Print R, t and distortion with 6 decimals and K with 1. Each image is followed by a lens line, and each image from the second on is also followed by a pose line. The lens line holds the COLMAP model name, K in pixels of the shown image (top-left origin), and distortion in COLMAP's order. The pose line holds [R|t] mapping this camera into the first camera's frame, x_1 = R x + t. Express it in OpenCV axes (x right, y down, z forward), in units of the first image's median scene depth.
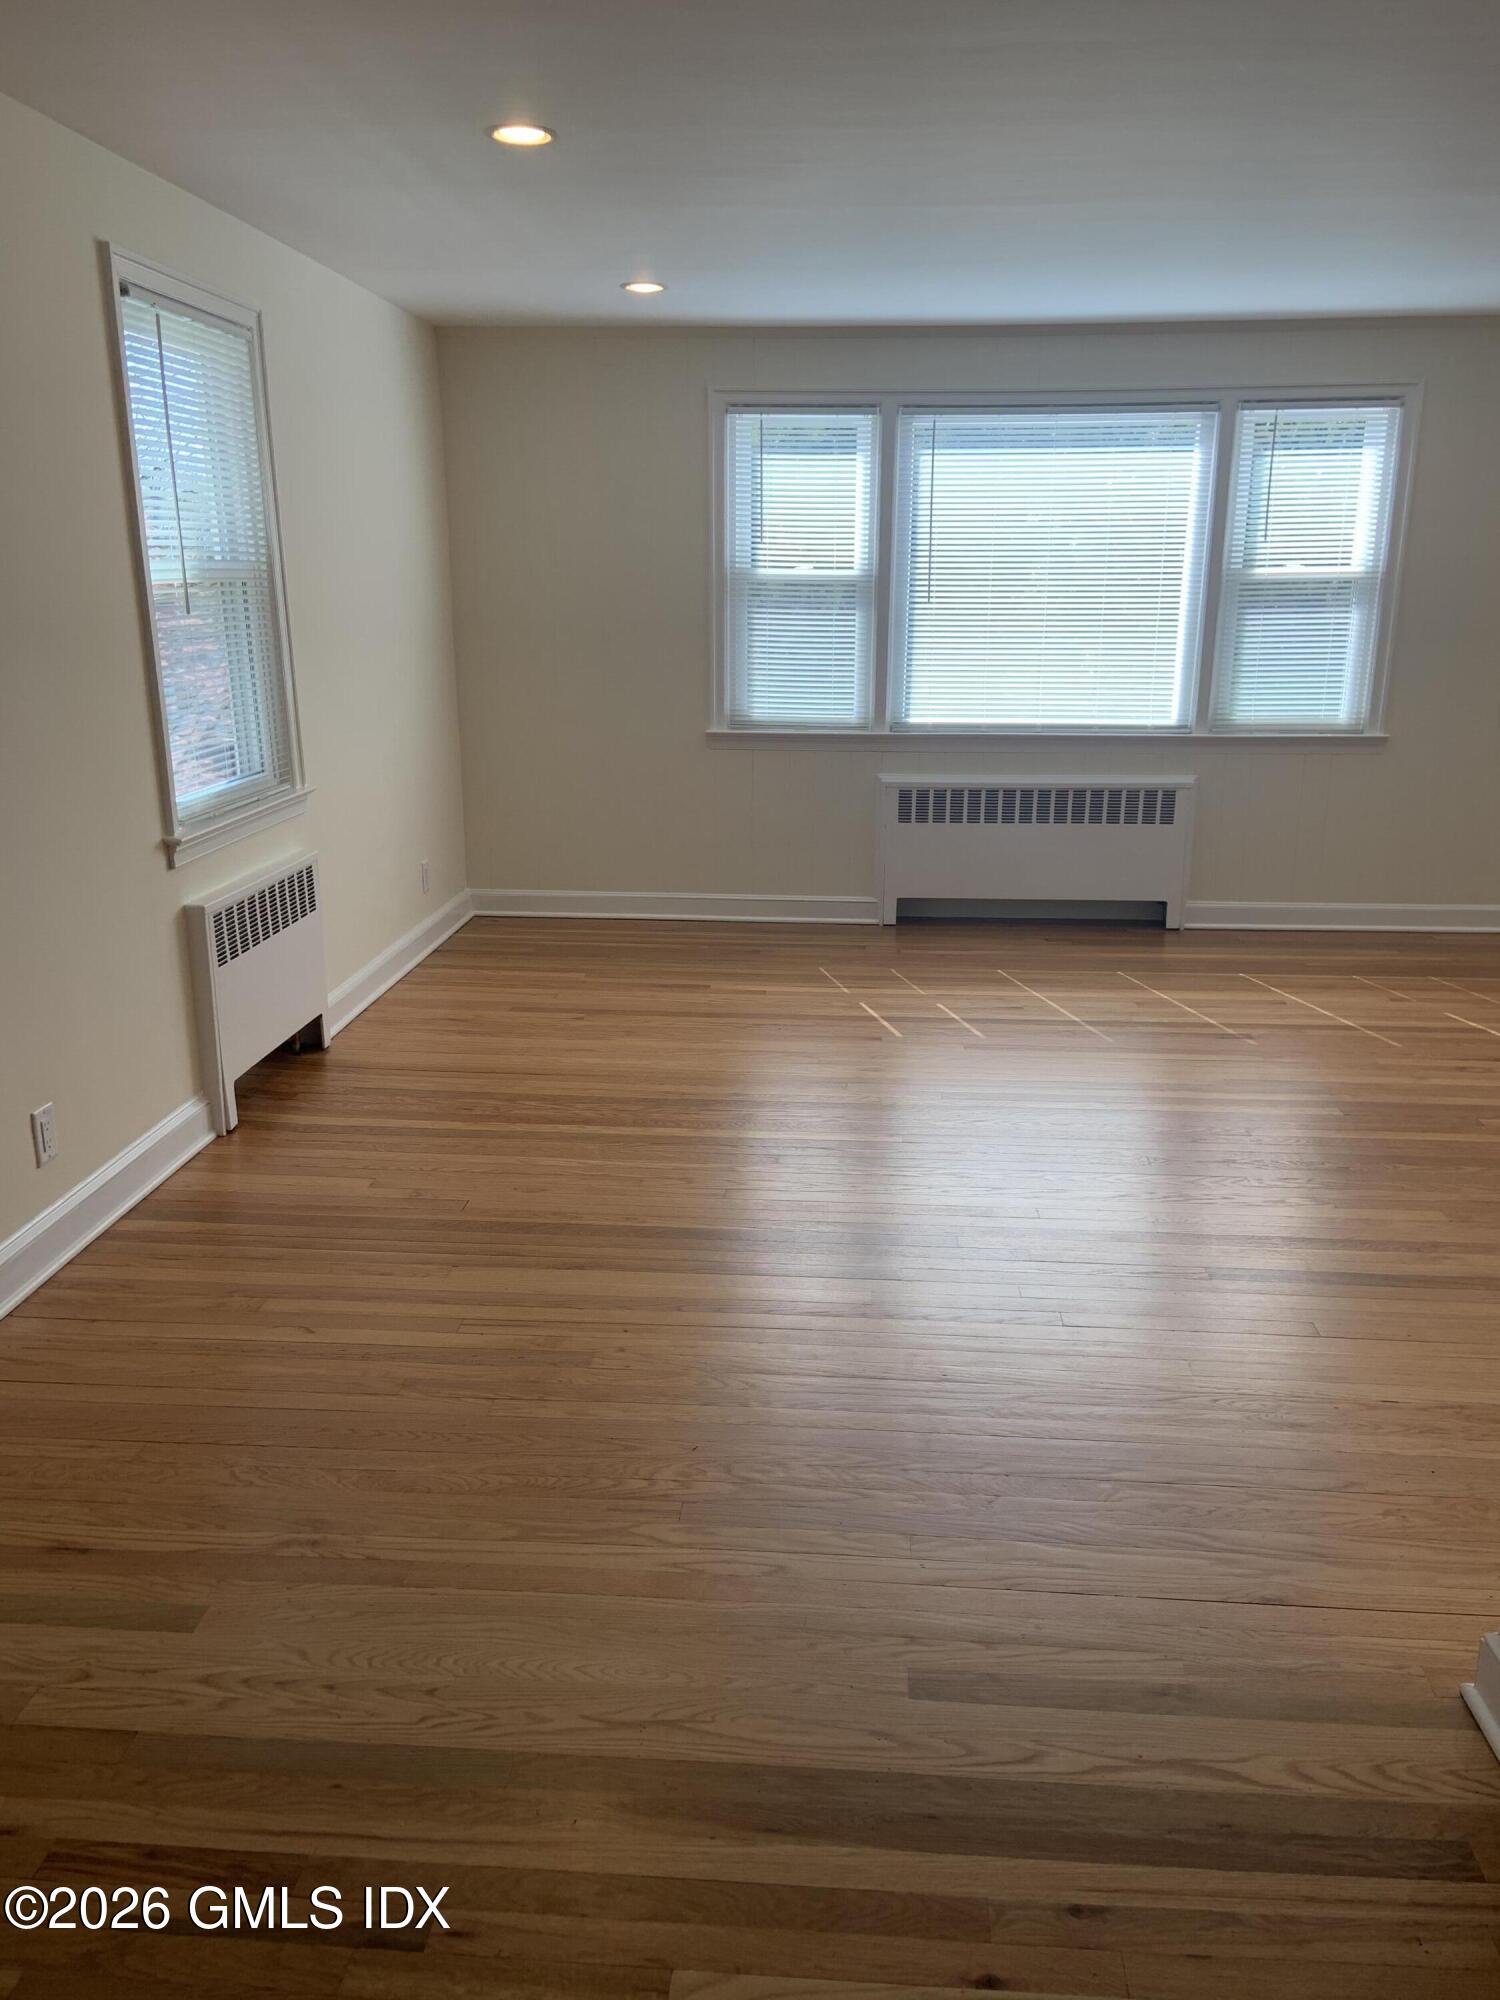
lens RADIAL K [[1500.4, 0, 756.6], [0, 1500.4, 1013.3], [0, 0, 1]] dist [0.072377, 0.001203]
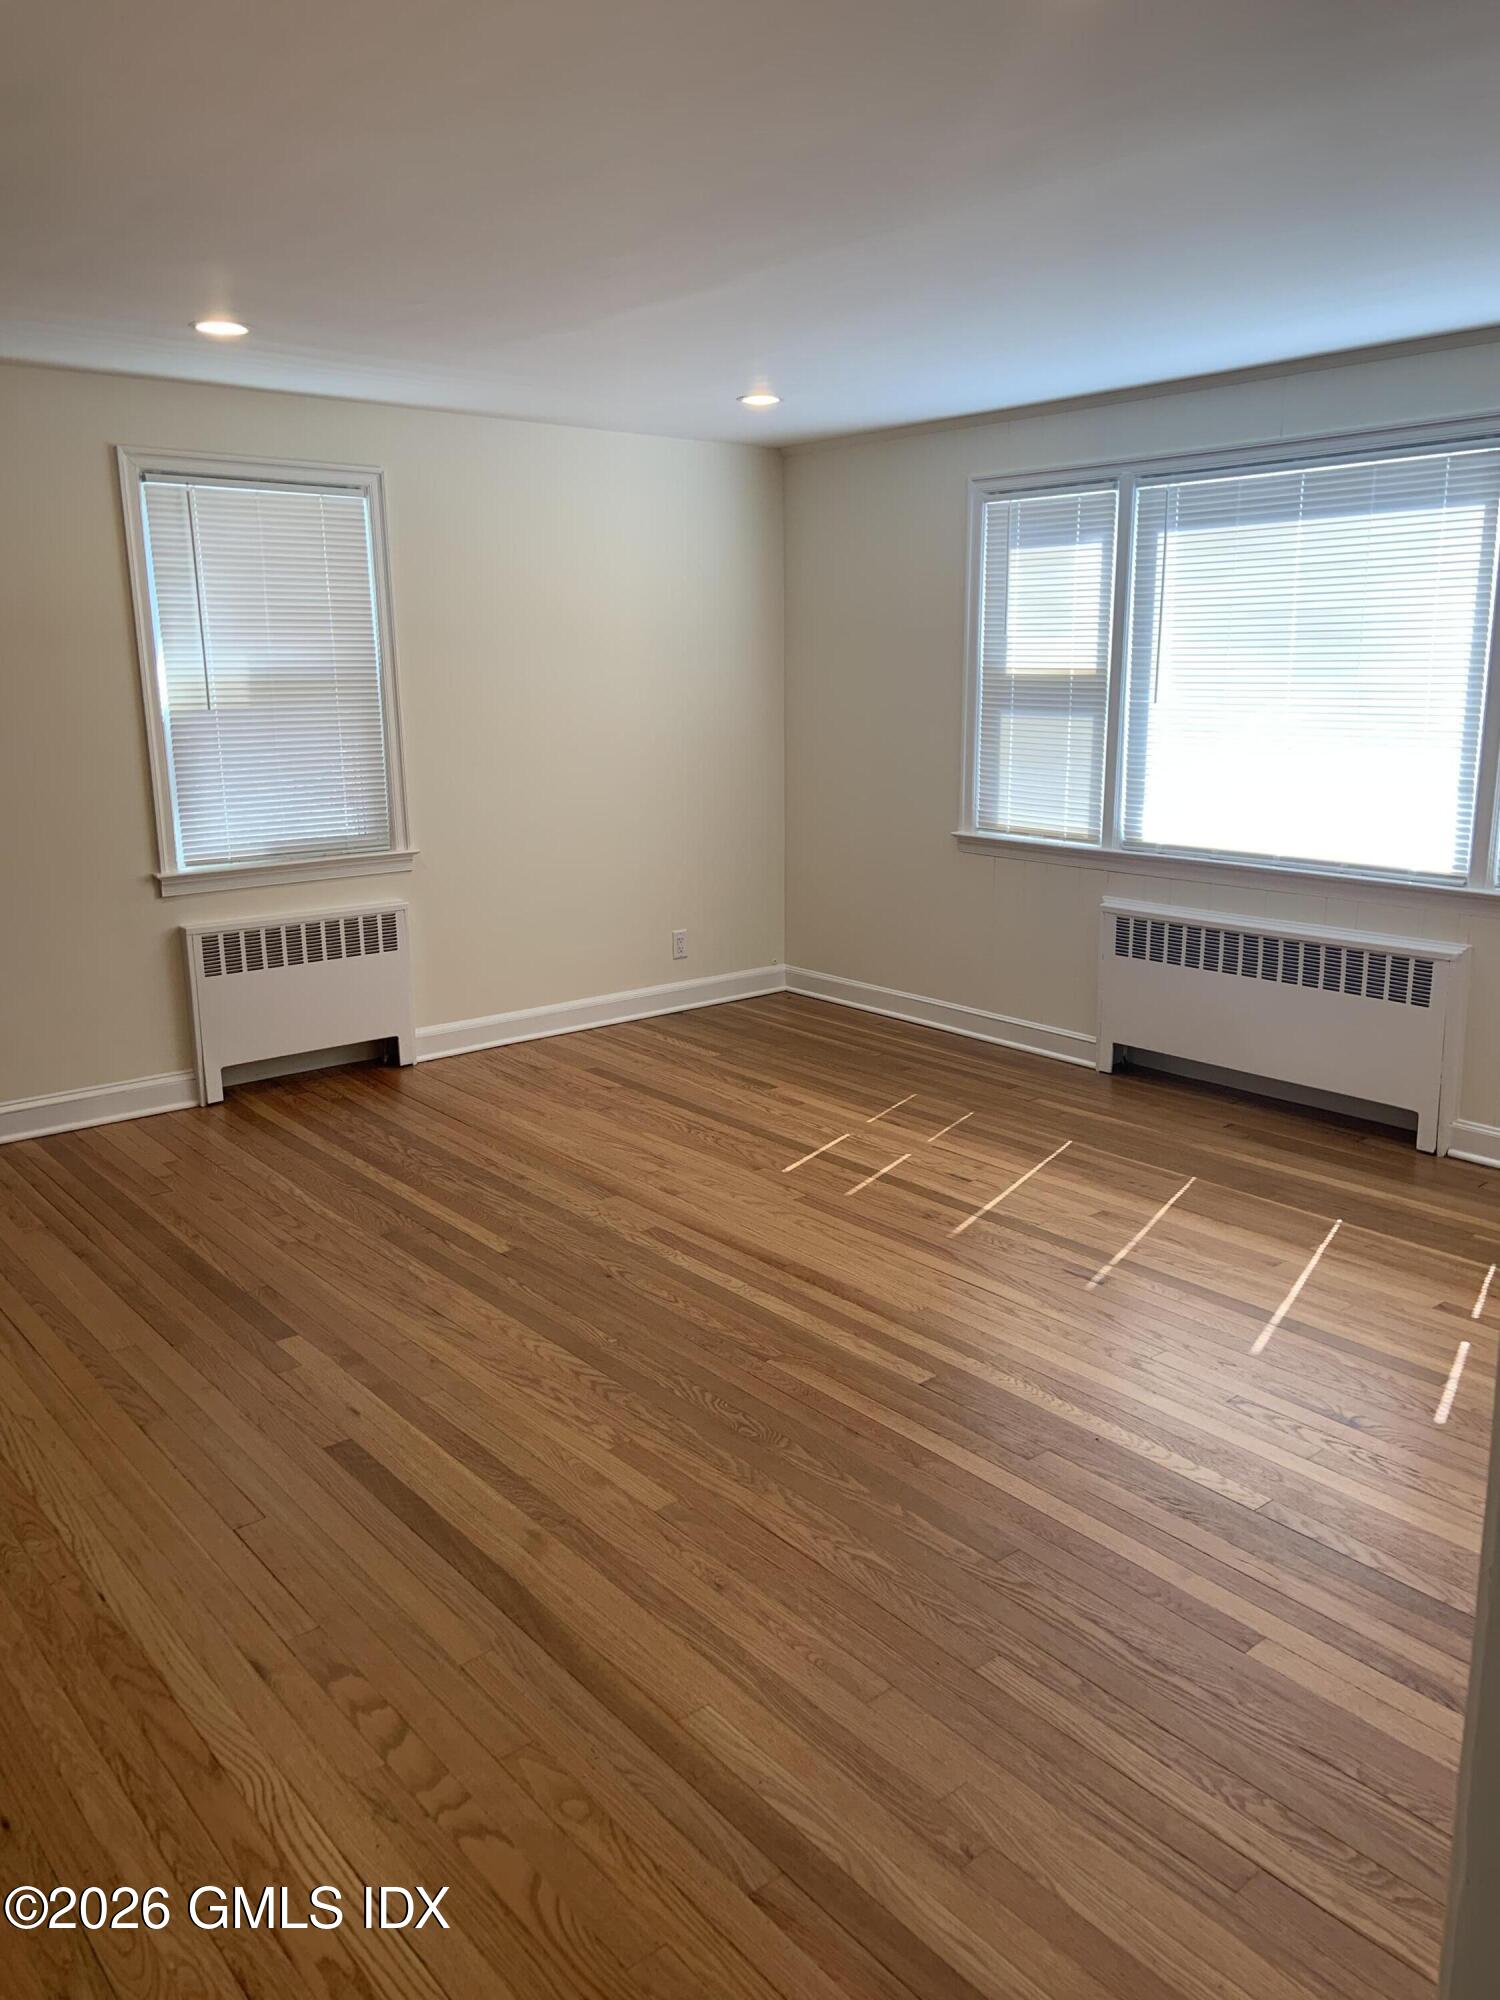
lens RADIAL K [[1500.4, 0, 752.9], [0, 1500.4, 994.0], [0, 0, 1]] dist [0.072377, 0.001203]
pose [[0.694391, 0.150935, -0.703591, 0.580299], [-0.191628, 0.981235, 0.021373, -0.087563], [0.693614, 0.119987, 0.710284, 0.264304]]
